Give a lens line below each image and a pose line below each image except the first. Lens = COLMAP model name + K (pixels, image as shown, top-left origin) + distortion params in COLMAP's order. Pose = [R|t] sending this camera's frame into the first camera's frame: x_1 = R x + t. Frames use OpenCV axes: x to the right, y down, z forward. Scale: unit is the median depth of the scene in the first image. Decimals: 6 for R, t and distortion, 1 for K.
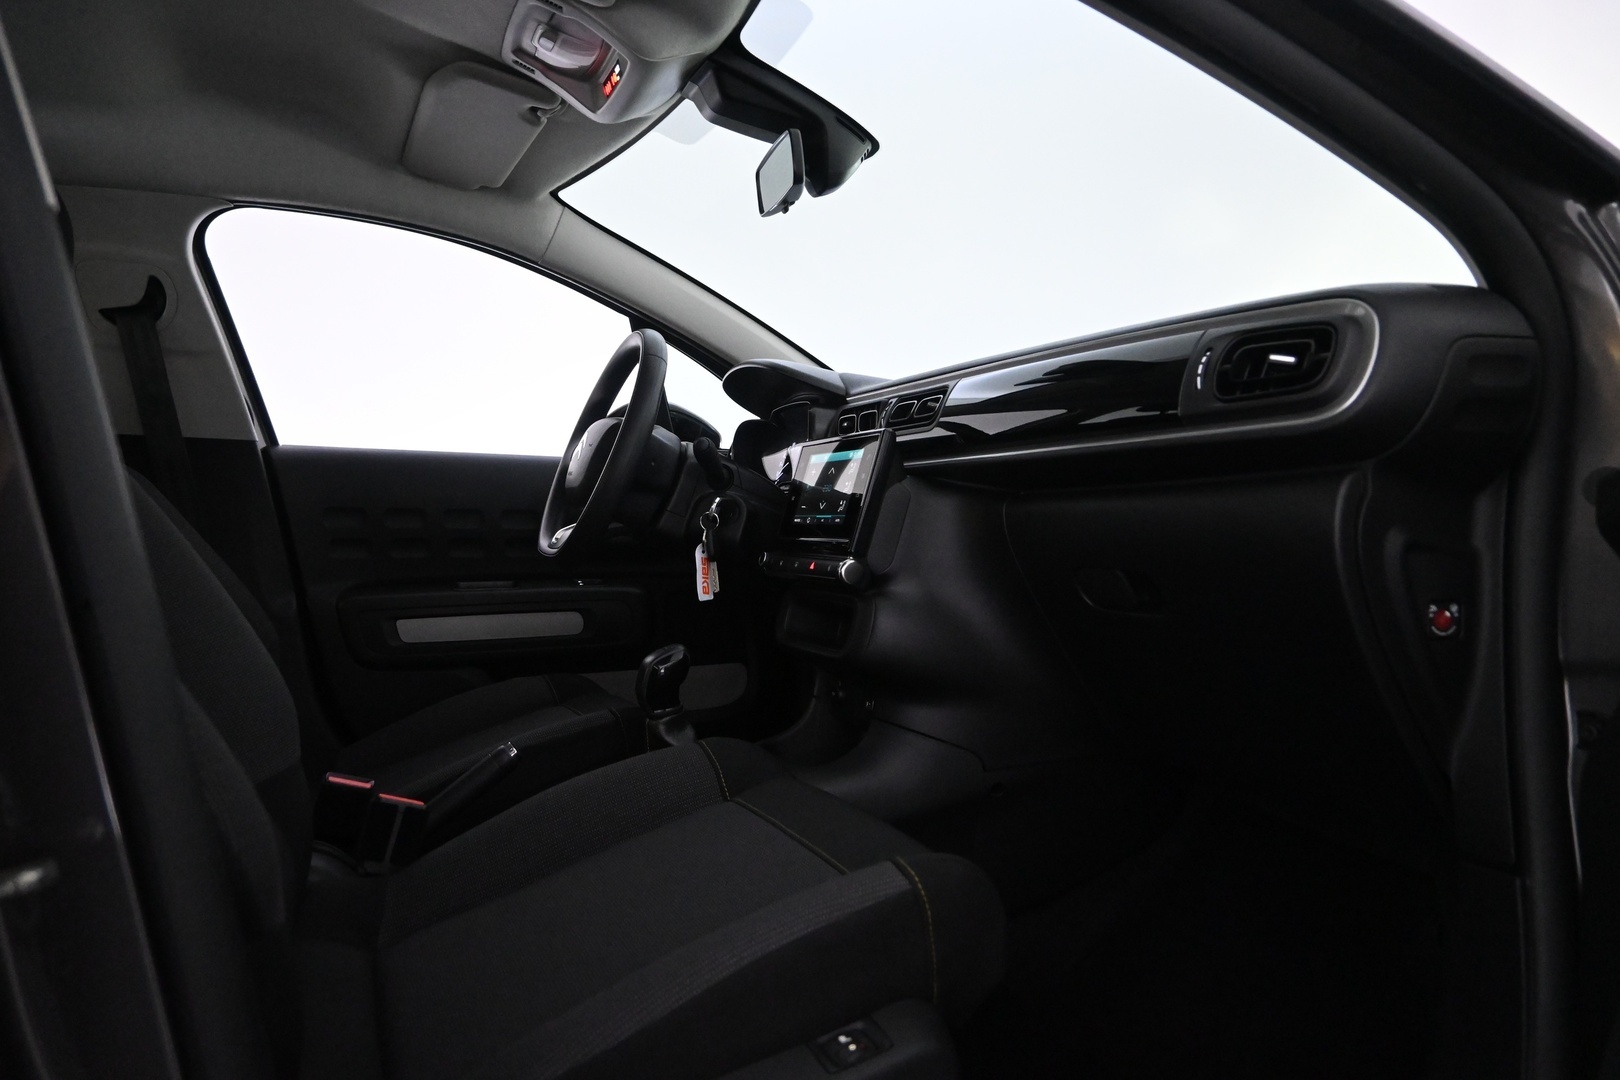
lens RADIAL K [[1109.8, 0, 809.5], [0, 1109.8, 515.0], [0, 0, 1]] dist [0.049571, -0.068269]
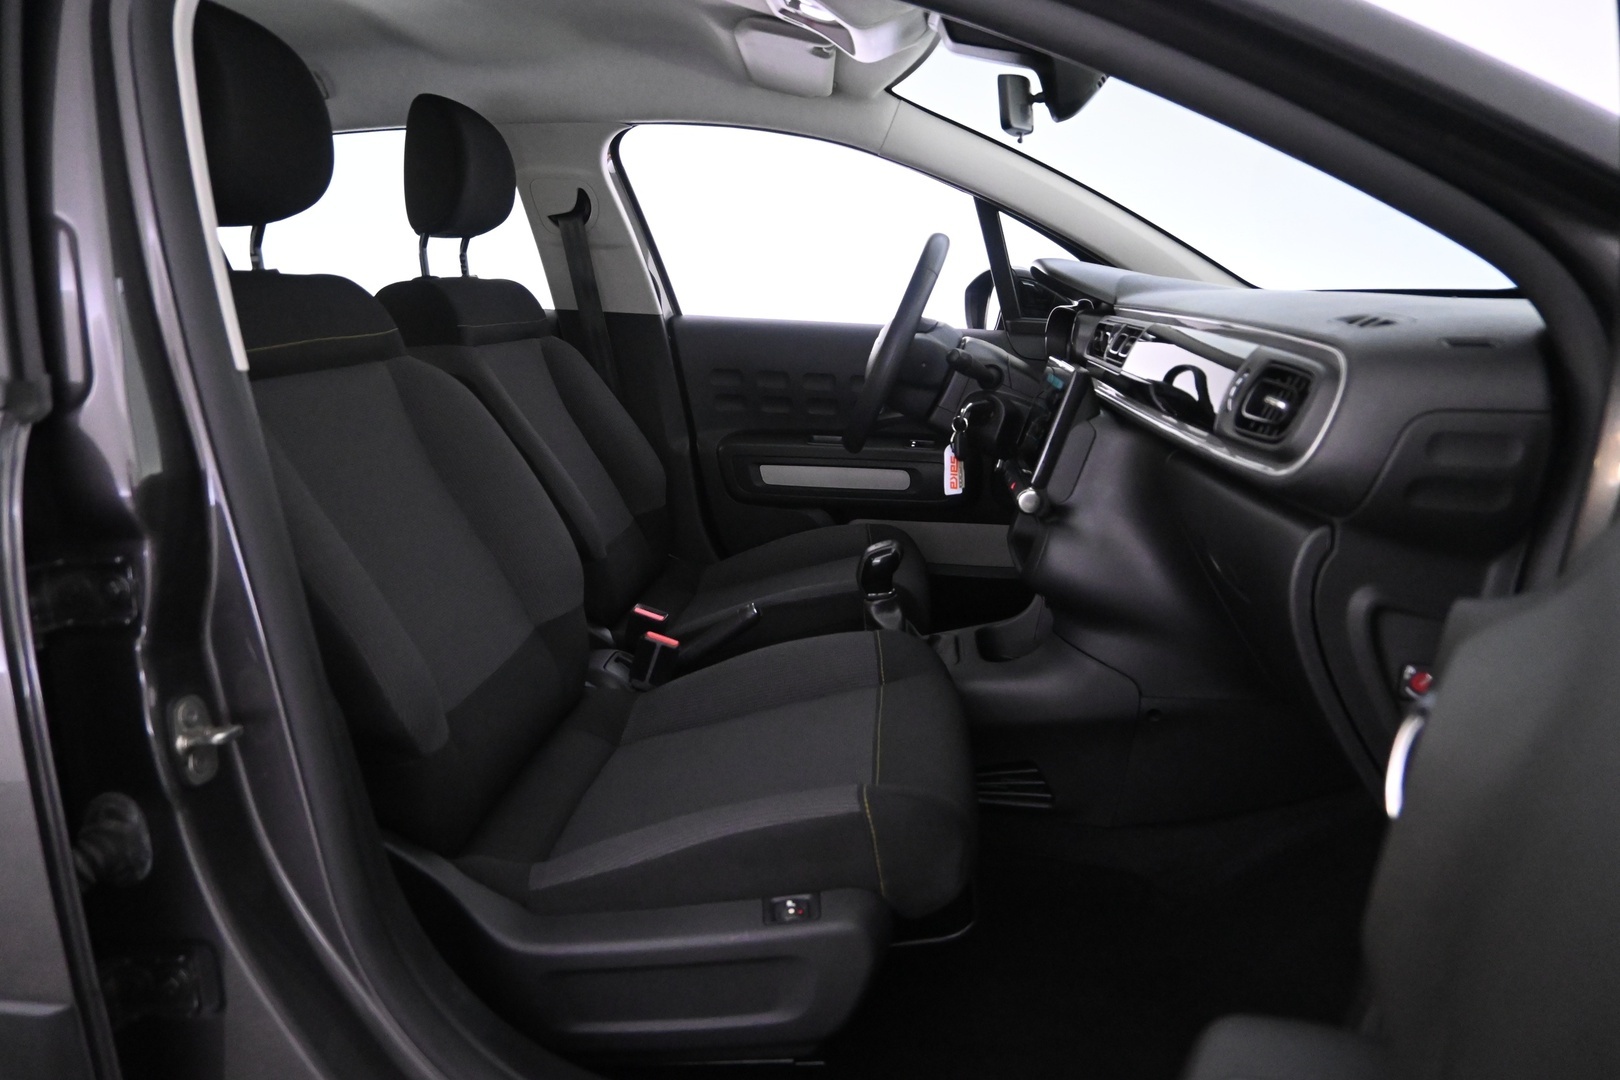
lens RADIAL K [[1109.8, 0, 809.5], [0, 1109.8, 515.0], [0, 0, 1]] dist [0.049571, -0.068269]
pose [[0.879952, 0.122628, -0.458962, 0.298001], [-0.024794, 0.976648, 0.213409, -0.139334], [0.474414, -0.176411, 0.862444, -0.041625]]
